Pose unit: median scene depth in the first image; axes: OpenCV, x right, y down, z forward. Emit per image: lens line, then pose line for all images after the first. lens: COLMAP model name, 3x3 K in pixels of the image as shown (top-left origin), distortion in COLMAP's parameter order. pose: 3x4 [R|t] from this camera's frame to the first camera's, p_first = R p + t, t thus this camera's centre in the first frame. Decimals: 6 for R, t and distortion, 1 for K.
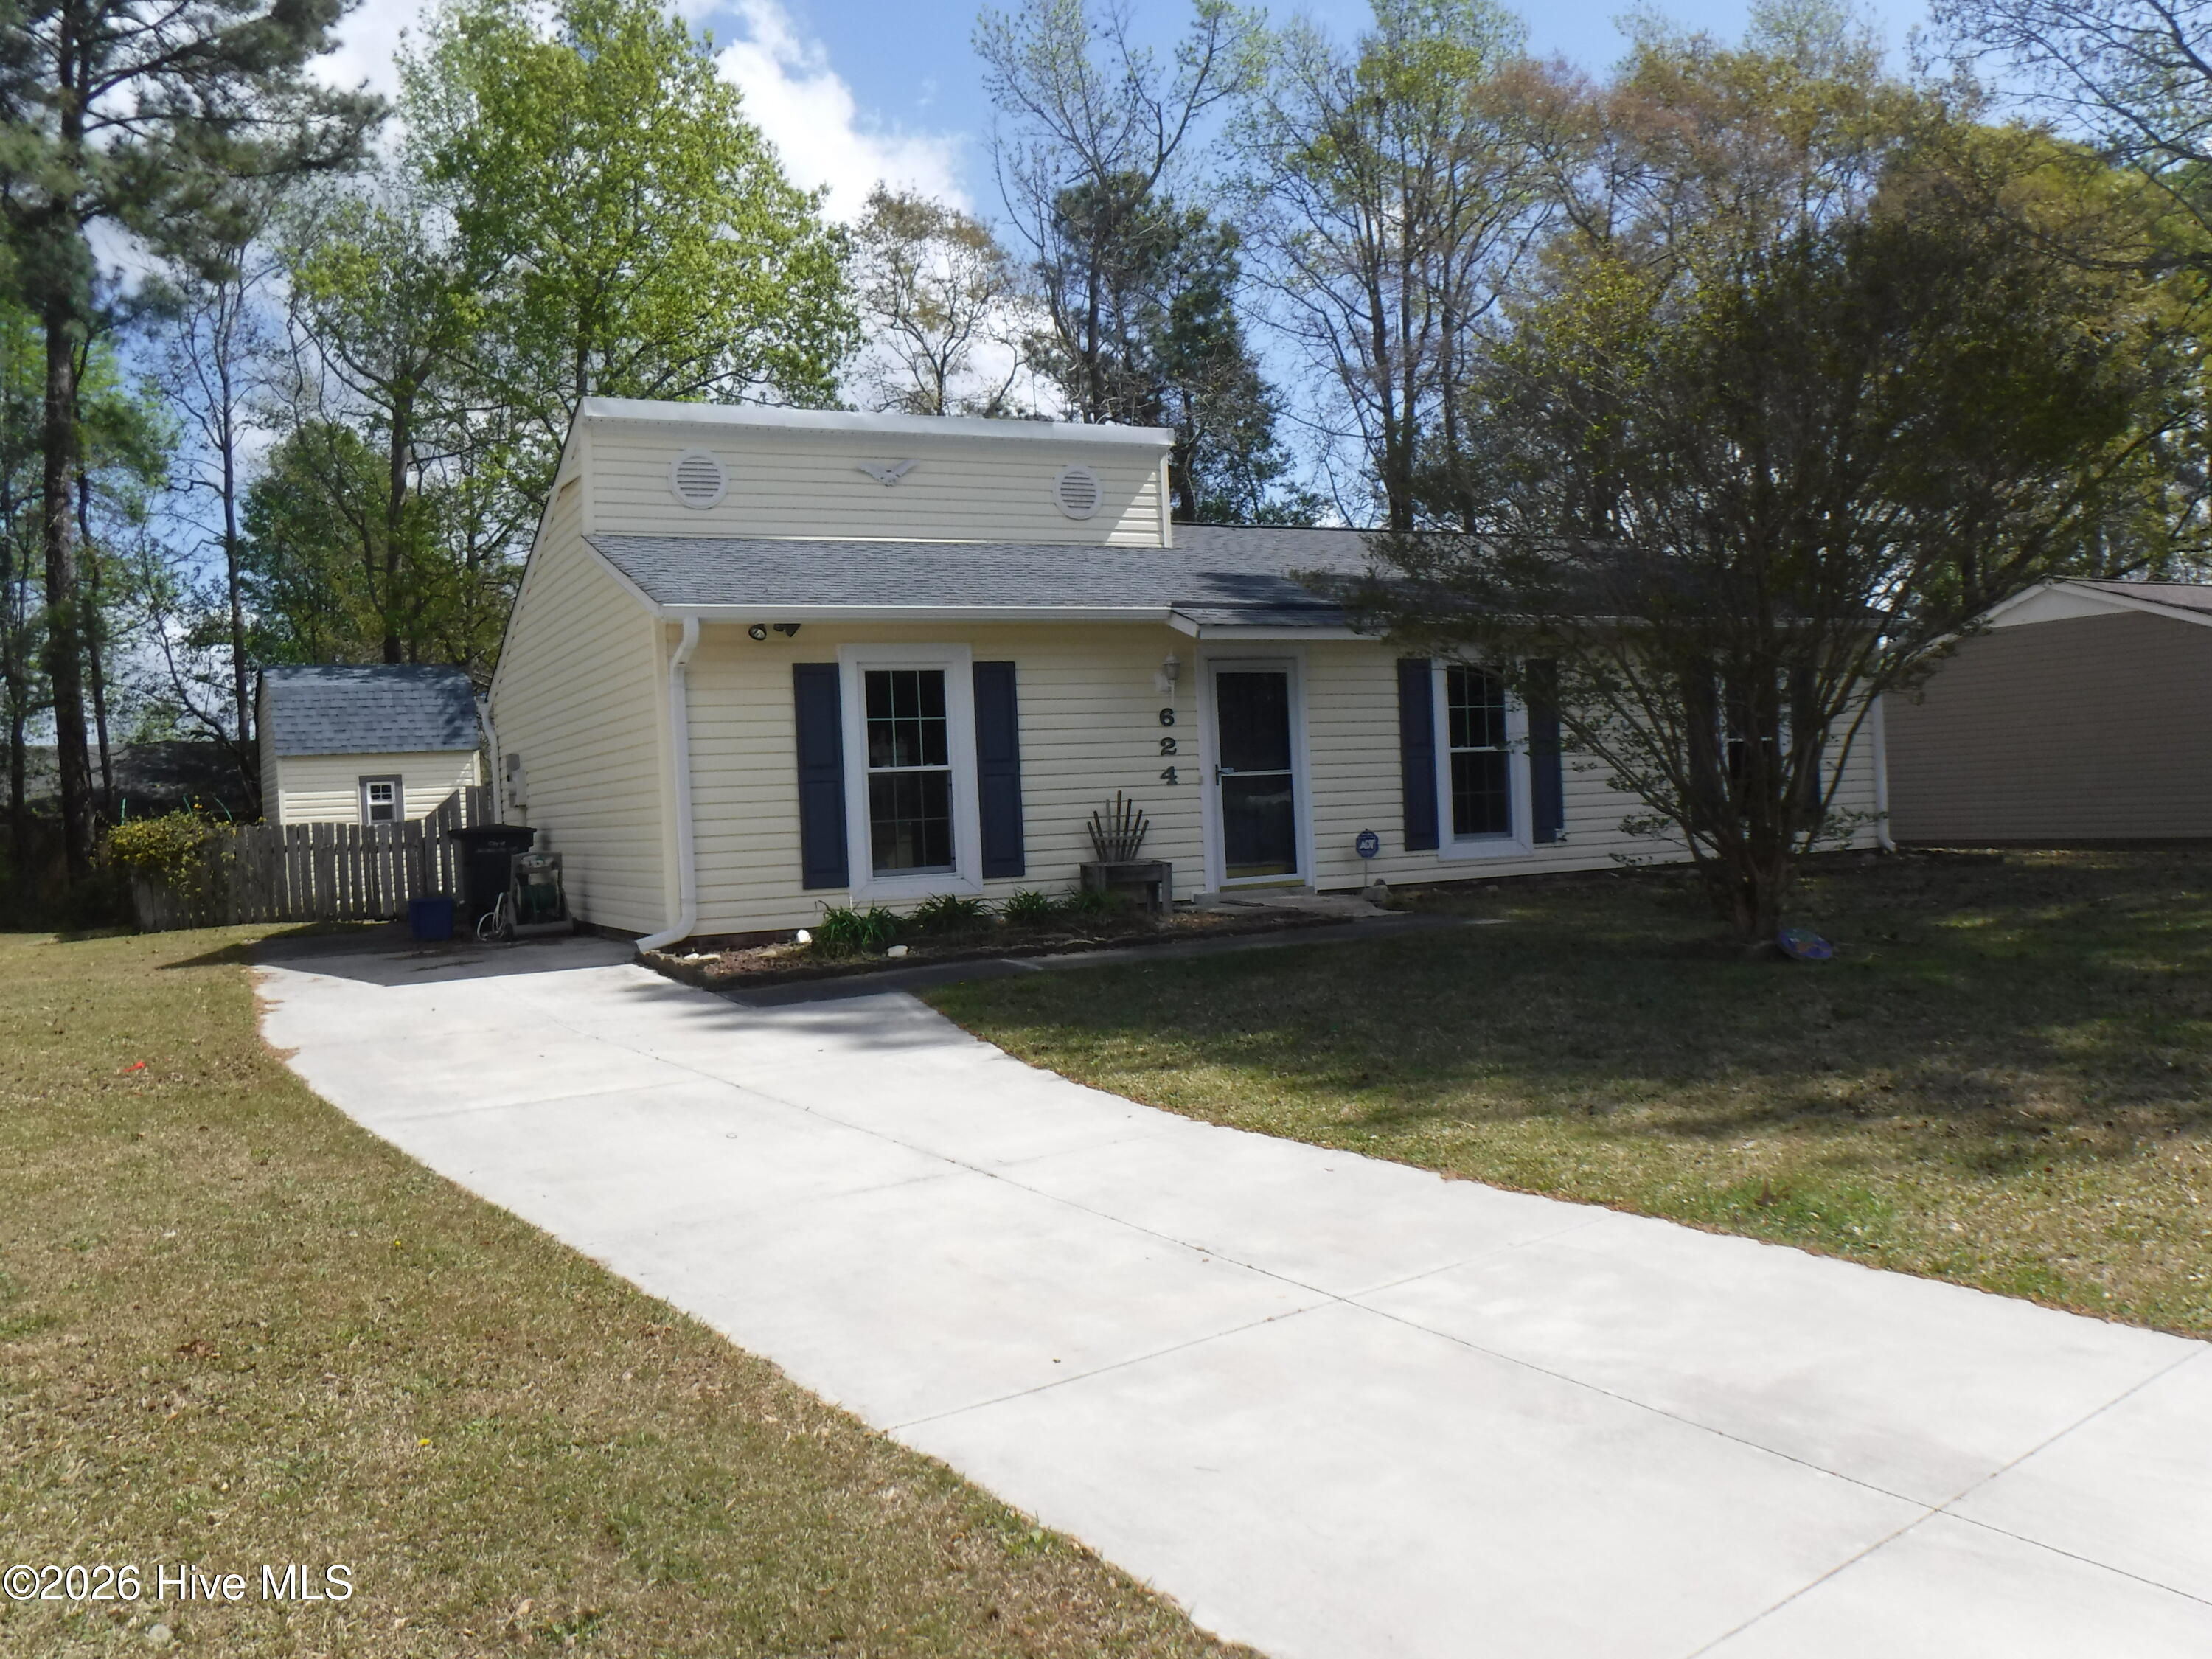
lens RADIAL K [[1804.0, 0, 1096.8], [0, 1804.0, 843.5], [0, 0, 1]] dist [-0.109628, 0.031730]
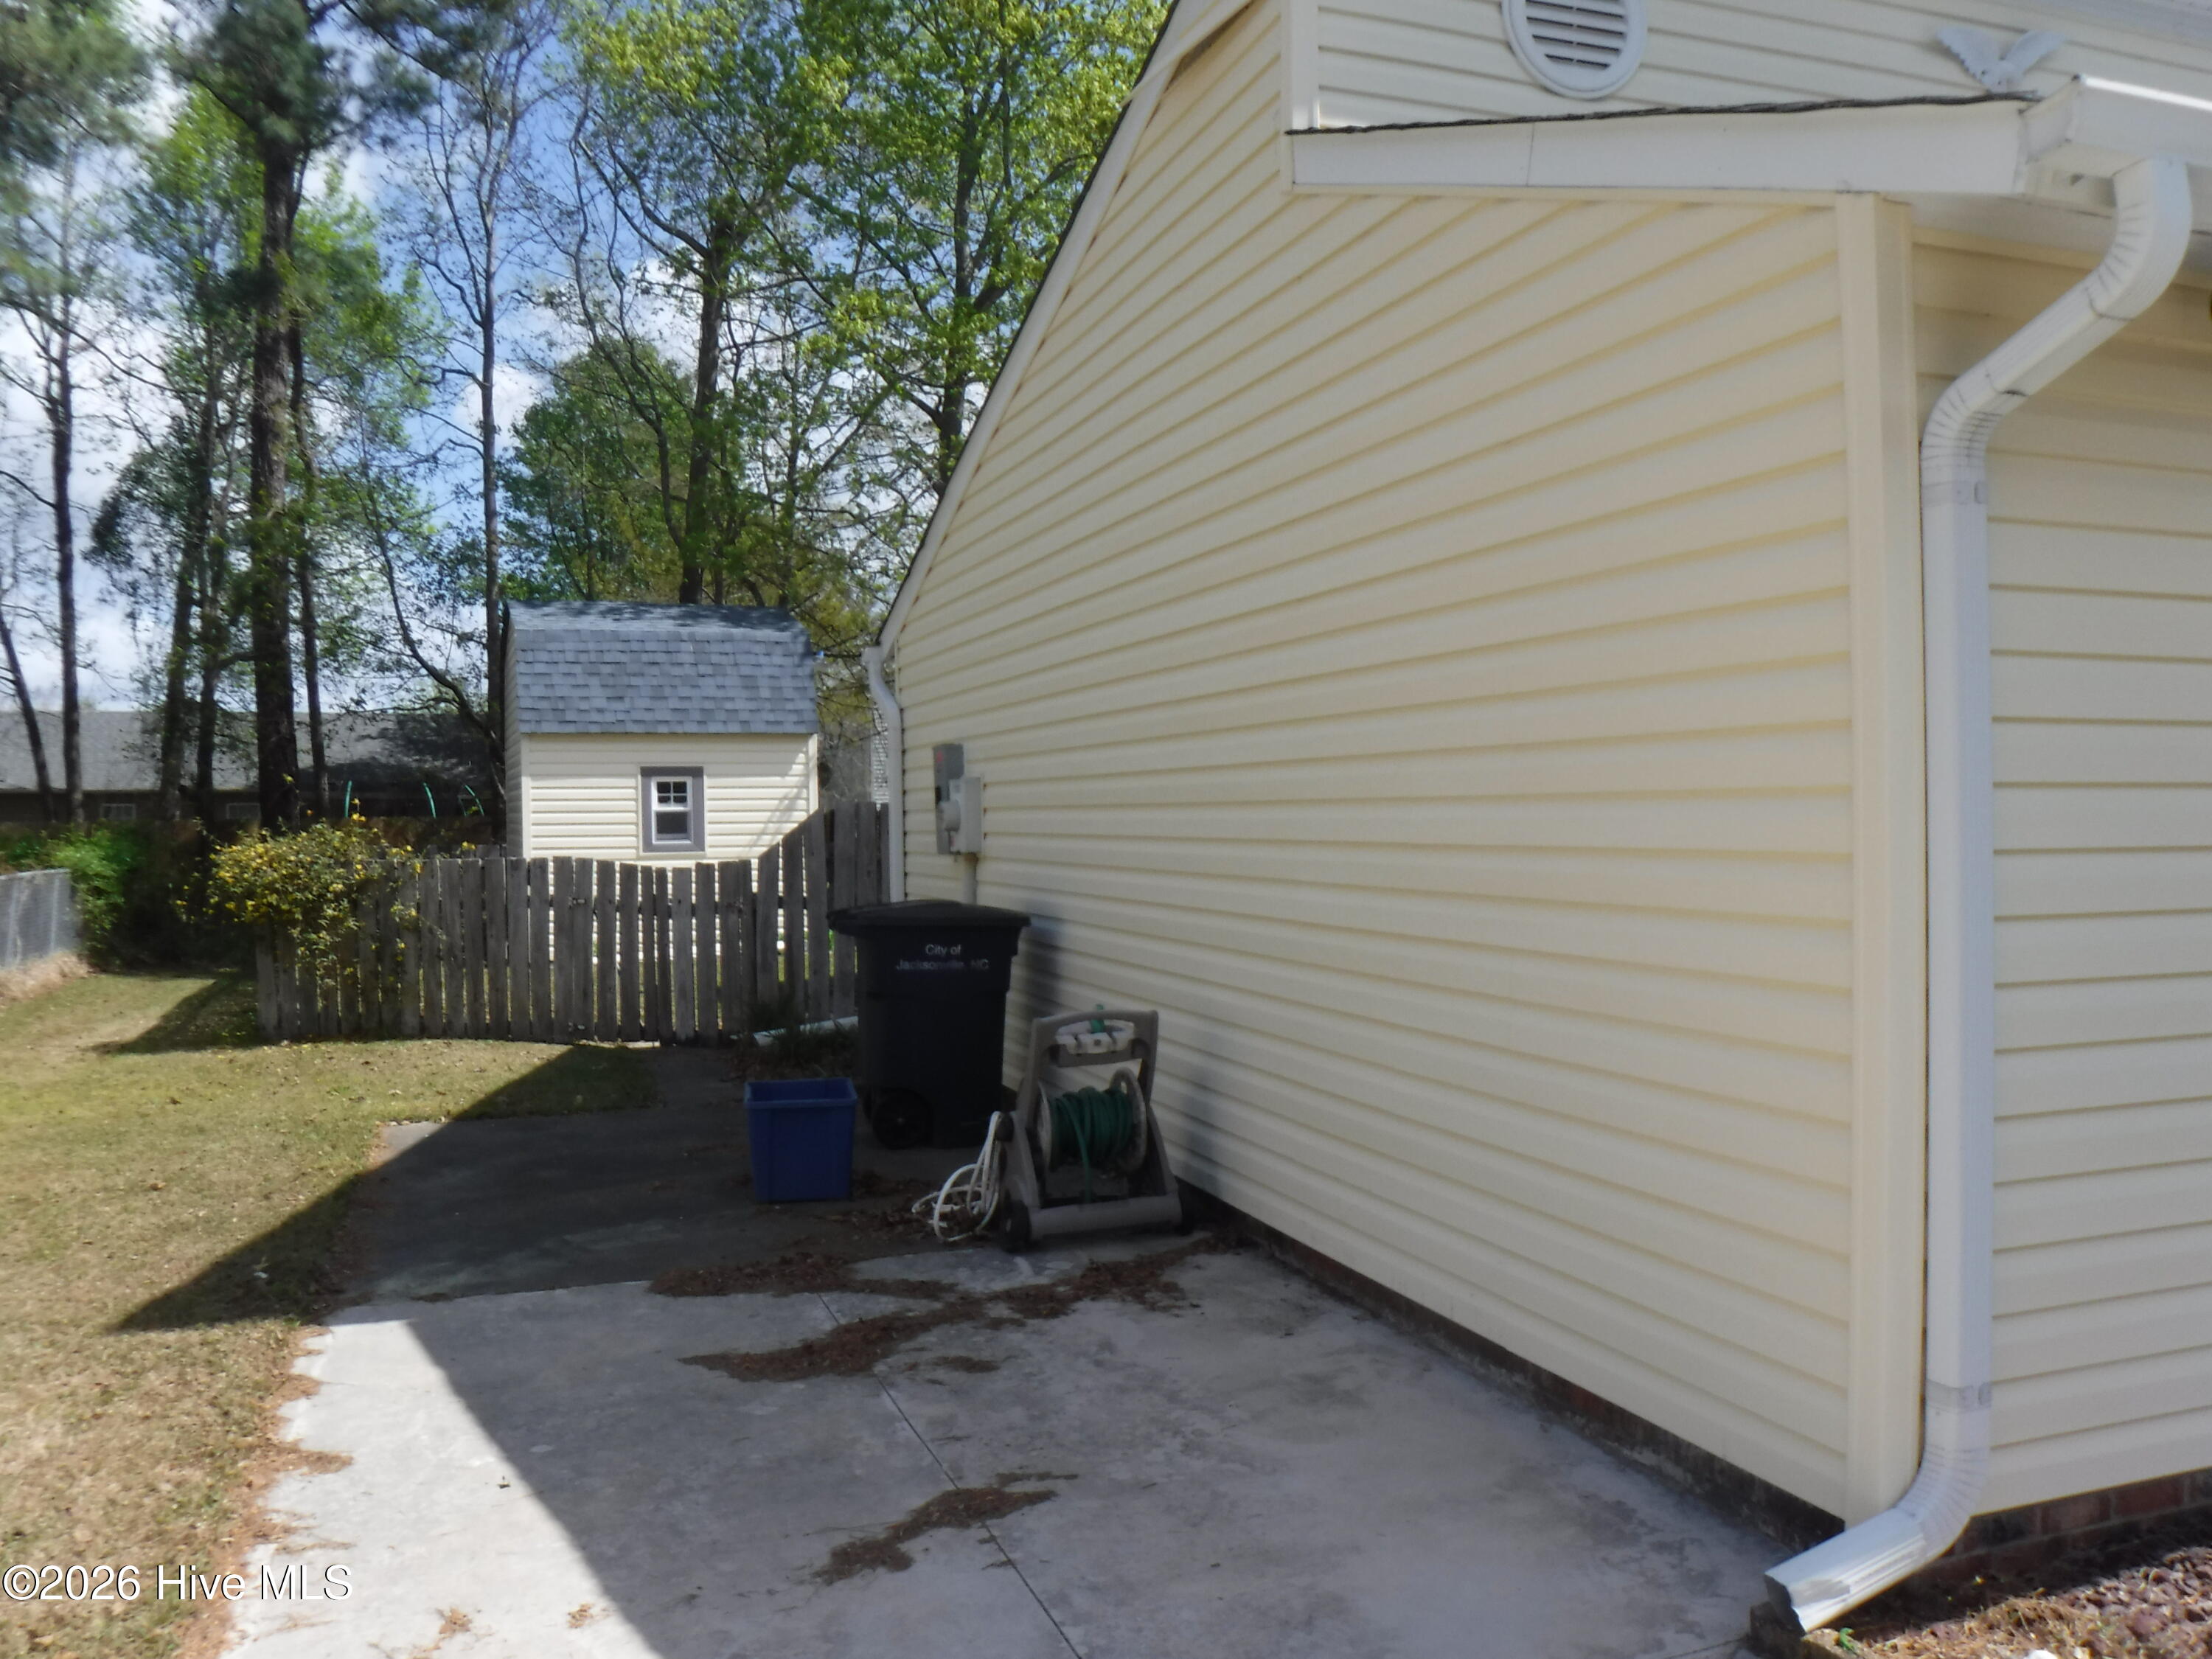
lens RADIAL K [[1804.0, 0, 1114.1], [0, 1804.0, 828.1], [0, 0, 1]] dist [-0.109628, 0.031730]
pose [[0.990138, 0.038640, -0.134658, -0.169273], [-0.039809, 0.999189, -0.005994, -0.020780], [0.134317, 0.011296, 0.990874, 0.405503]]
